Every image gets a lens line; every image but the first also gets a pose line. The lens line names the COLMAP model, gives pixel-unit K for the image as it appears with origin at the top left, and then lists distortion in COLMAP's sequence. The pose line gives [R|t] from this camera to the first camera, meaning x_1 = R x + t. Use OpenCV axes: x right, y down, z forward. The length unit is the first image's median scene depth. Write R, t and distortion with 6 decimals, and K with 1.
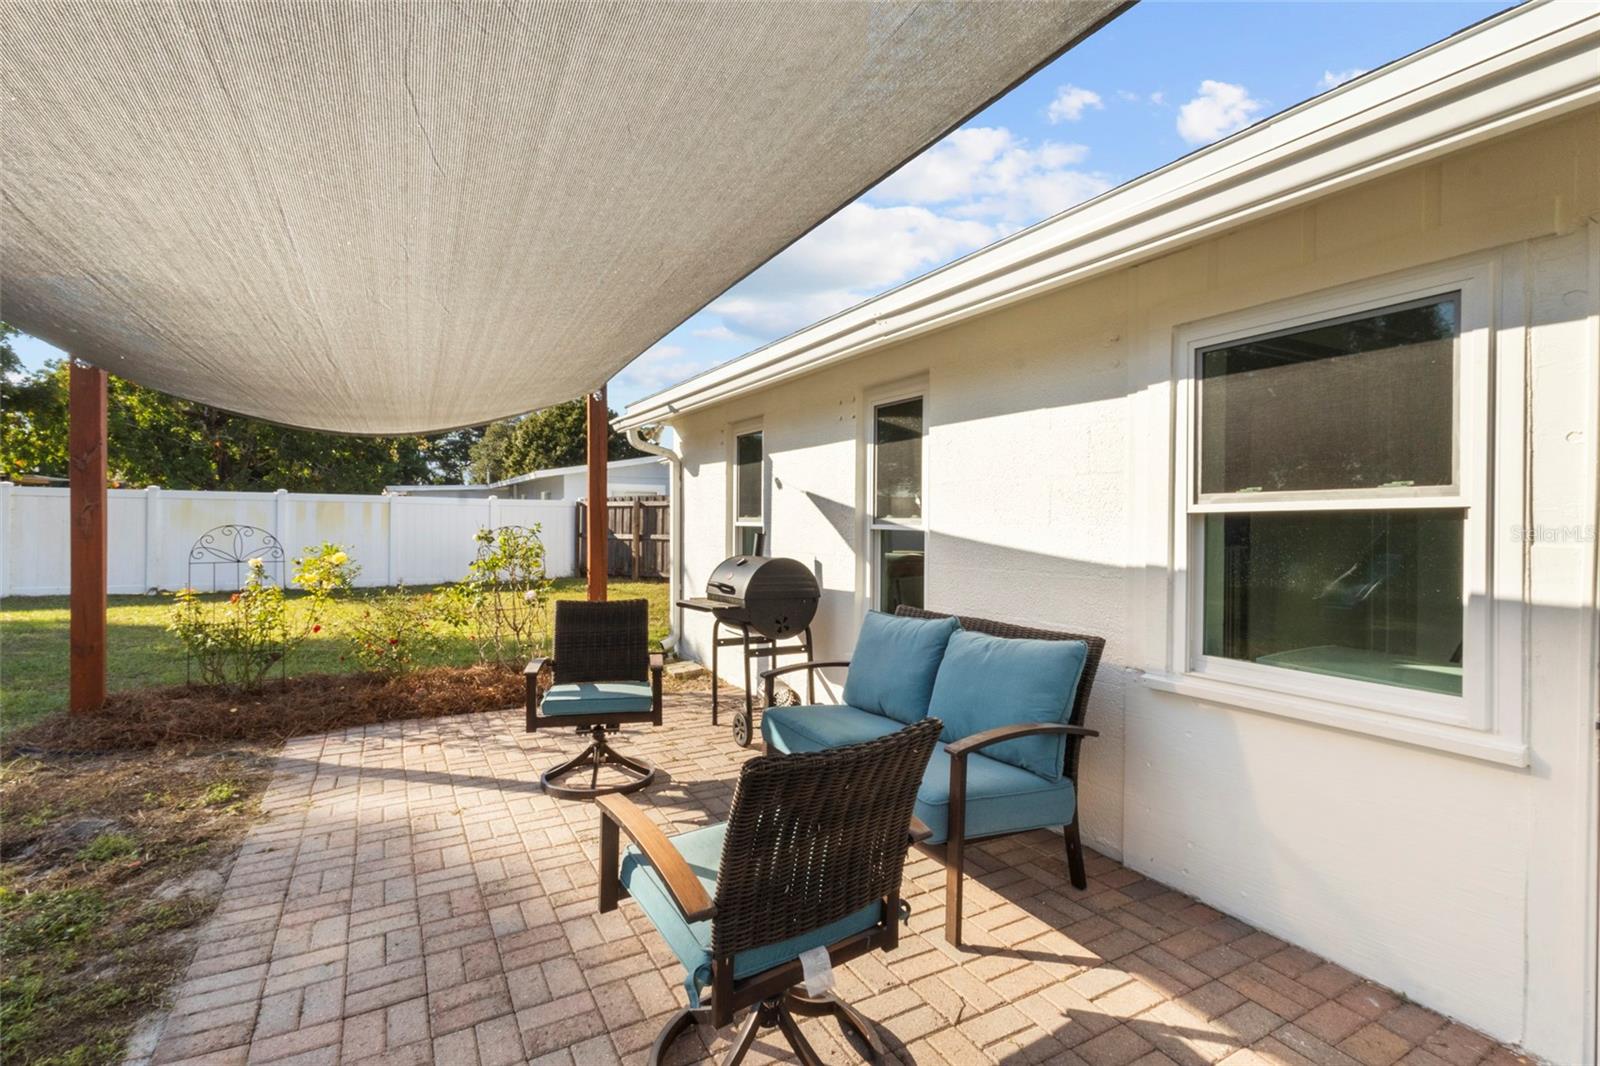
lens RADIAL K [[733.6, 0, 799.4], [0, 733.6, 522.9], [0, 0, 1]] dist [0.002610, 0.001020]
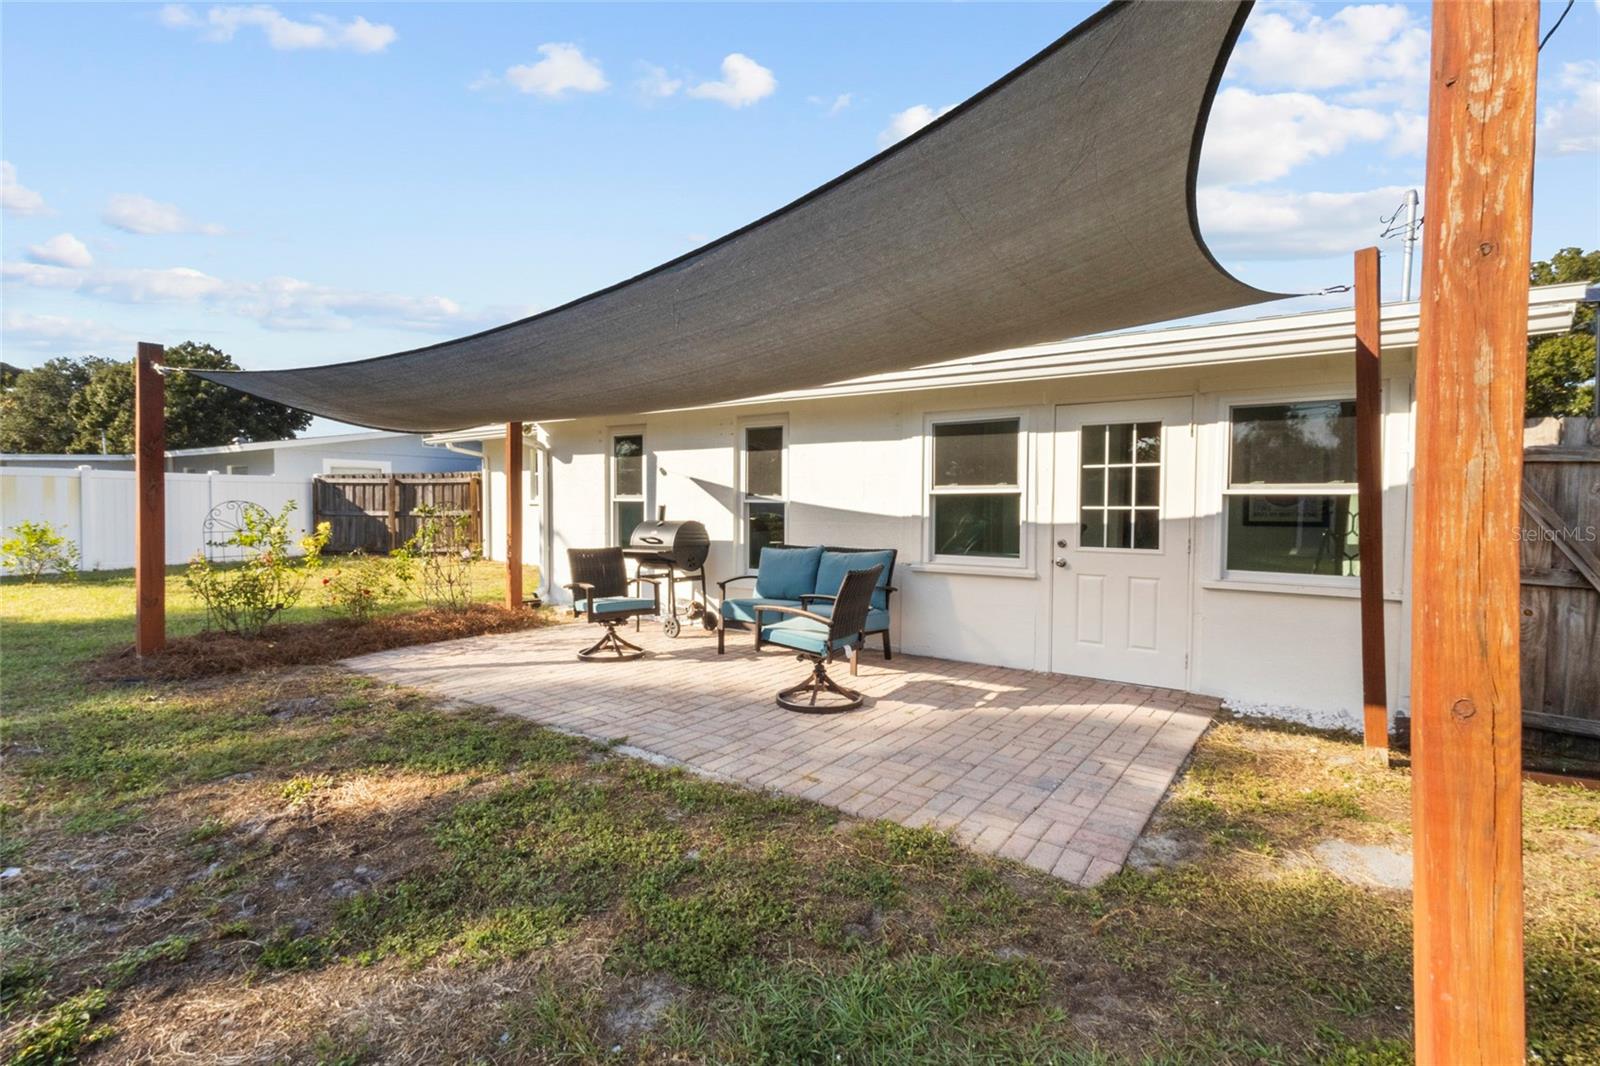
lens RADIAL K [[733.6, 0, 799.4], [0, 733.6, 522.9], [0, 0, 1]] dist [0.002610, 0.001020]
pose [[0.901043, -0.013968, 0.433505, -0.557246], [0.000803, 0.999533, 0.030537, 0.005360], [-0.433730, -0.027167, 0.900633, -0.603052]]
